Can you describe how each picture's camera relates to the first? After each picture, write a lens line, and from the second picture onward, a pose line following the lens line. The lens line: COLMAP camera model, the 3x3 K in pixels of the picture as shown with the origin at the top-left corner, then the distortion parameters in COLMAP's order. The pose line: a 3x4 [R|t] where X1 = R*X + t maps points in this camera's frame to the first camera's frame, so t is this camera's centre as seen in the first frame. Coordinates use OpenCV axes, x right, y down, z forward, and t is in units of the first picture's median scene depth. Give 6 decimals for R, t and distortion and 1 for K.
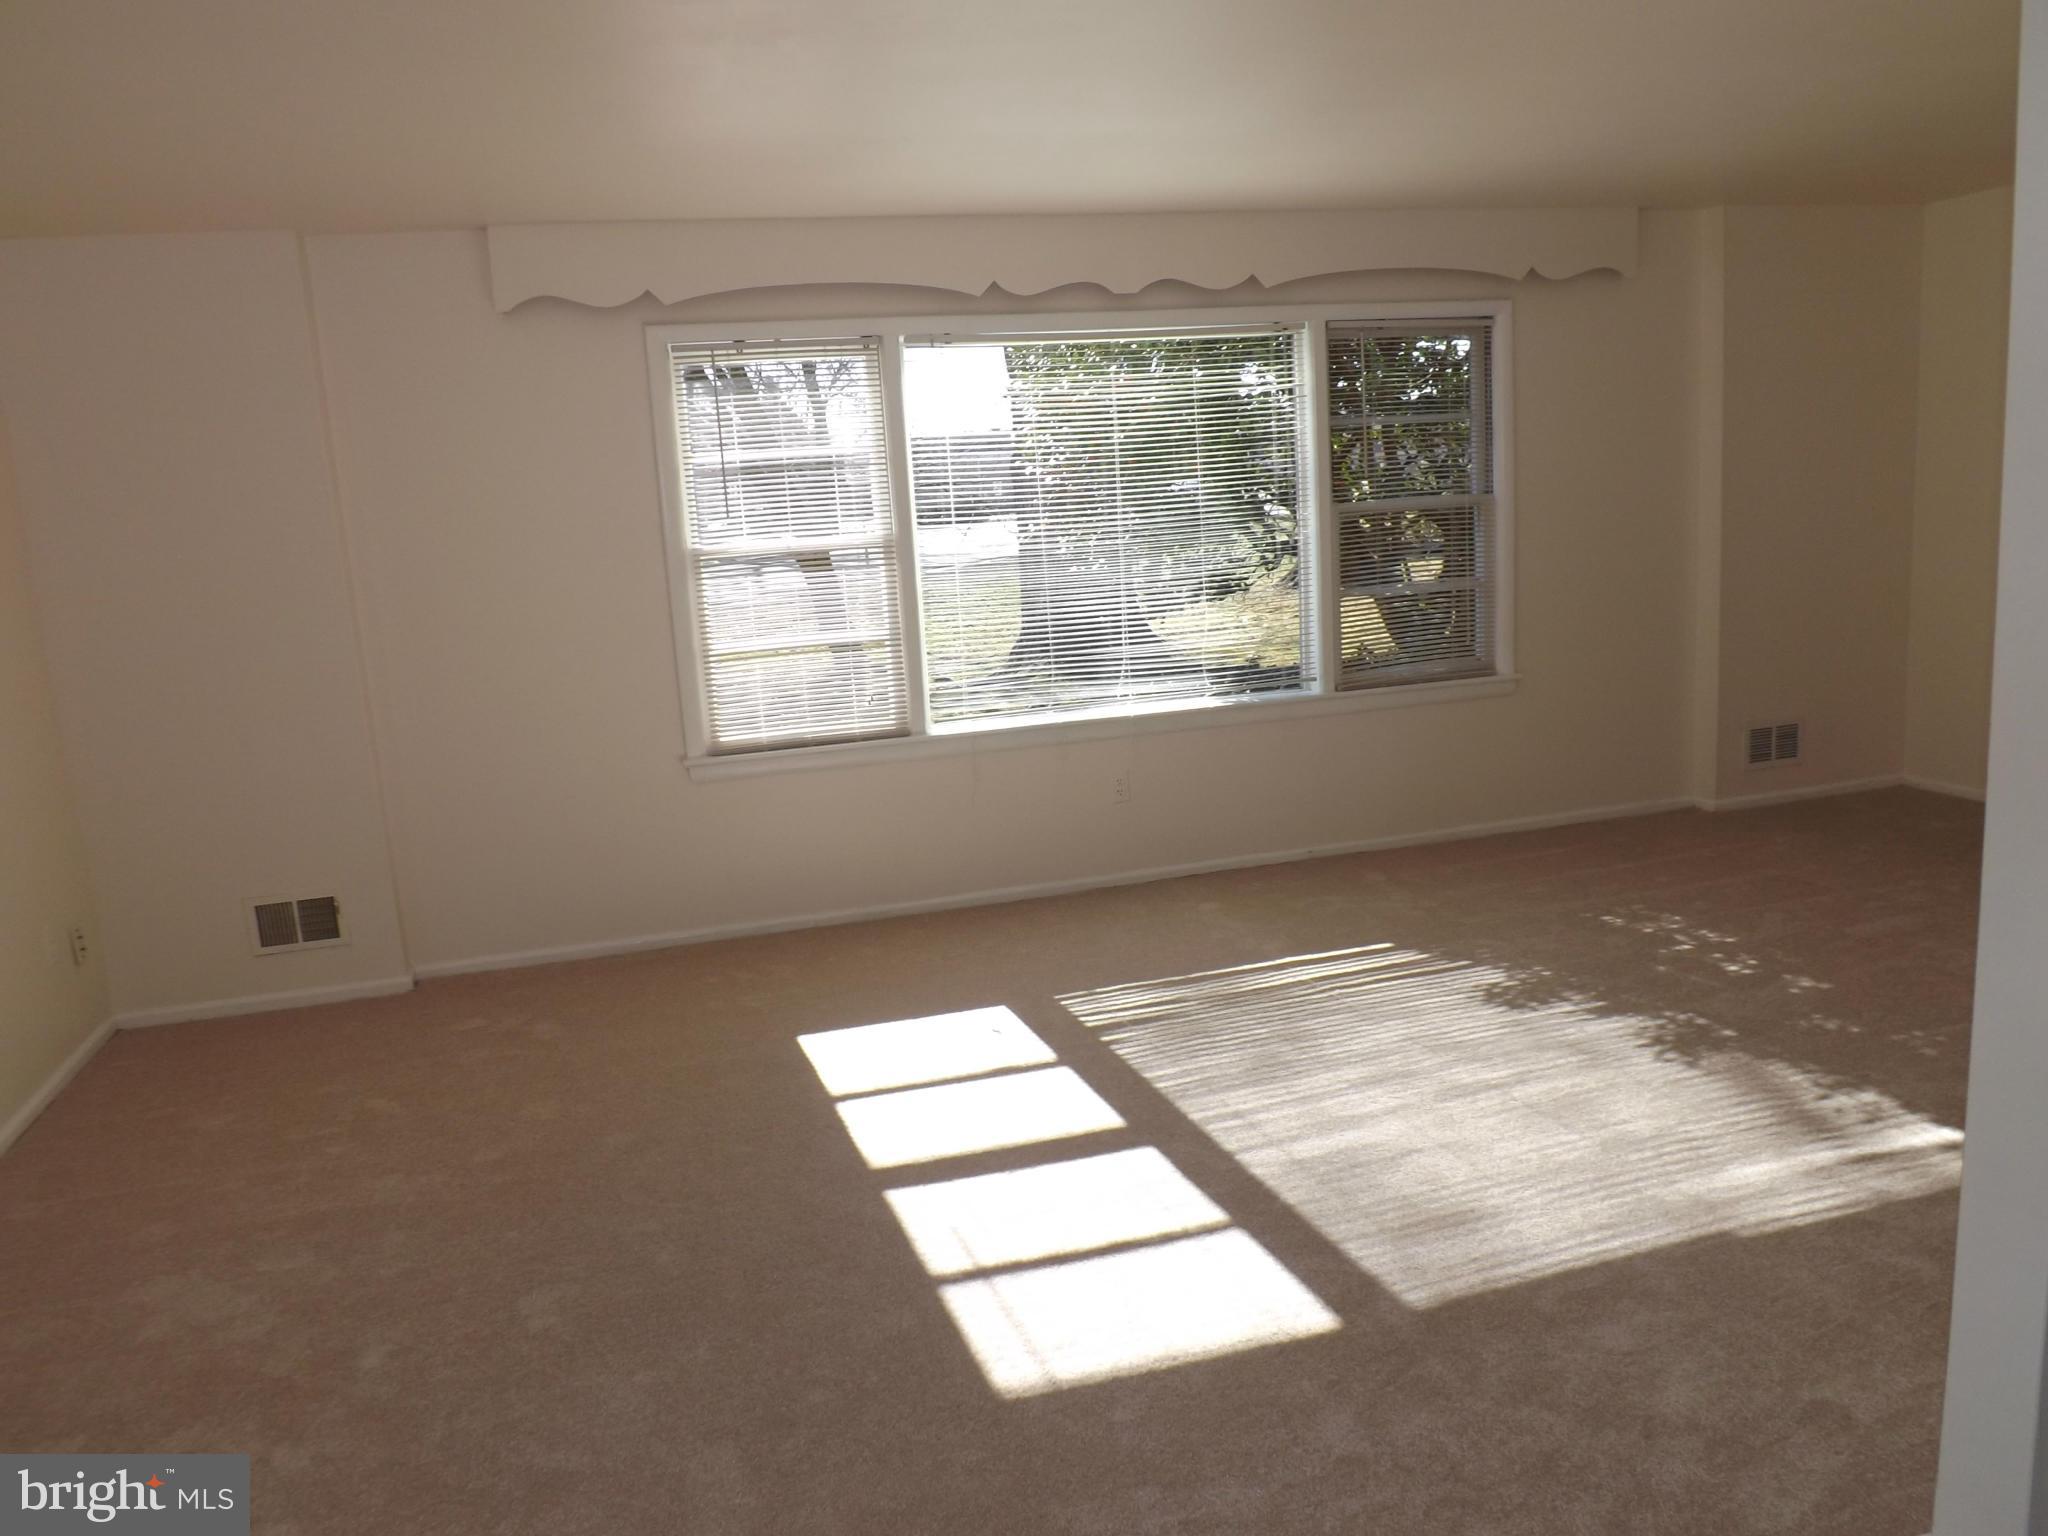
lens RADIAL K [[1509.1, 0, 1028.0], [0, 1509.1, 738.2], [0, 0, 1]] dist [-0.041259, 0.009491]
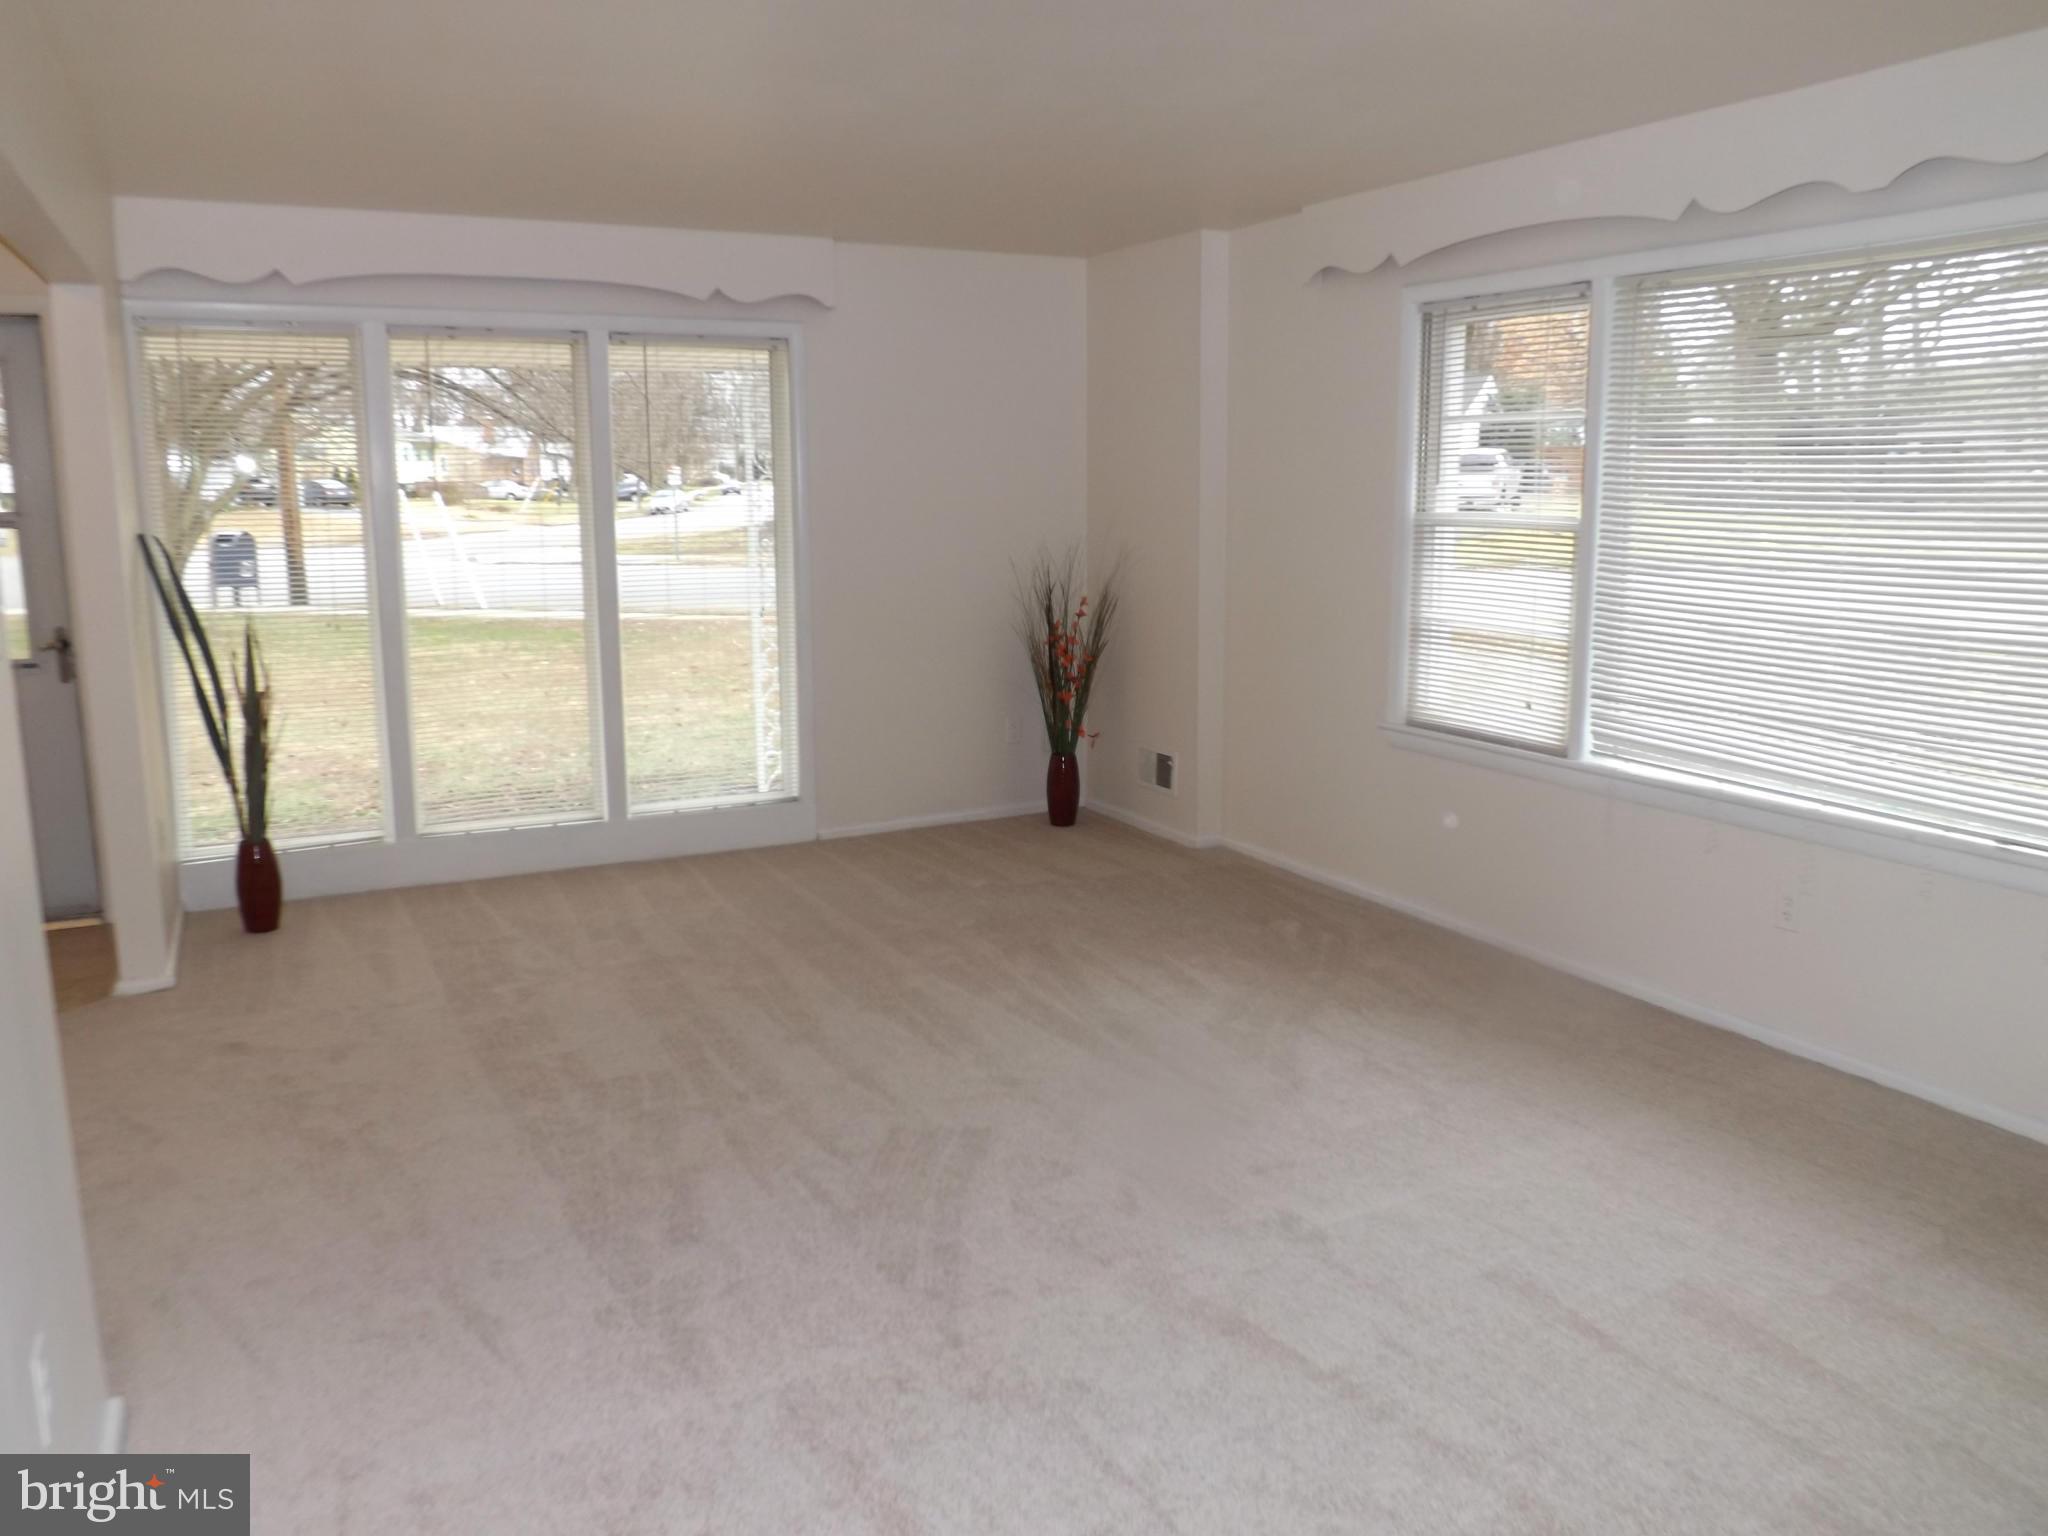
lens RADIAL K [[1509.1, 0, 1028.0], [0, 1509.1, 738.2], [0, 0, 1]] dist [-0.041259, 0.009491]
pose [[0.214294, 0.221899, -0.951230, 0.718736], [-0.173889, 0.966964, 0.186395, -0.127252], [0.961166, 0.125466, 0.245800, 0.553642]]
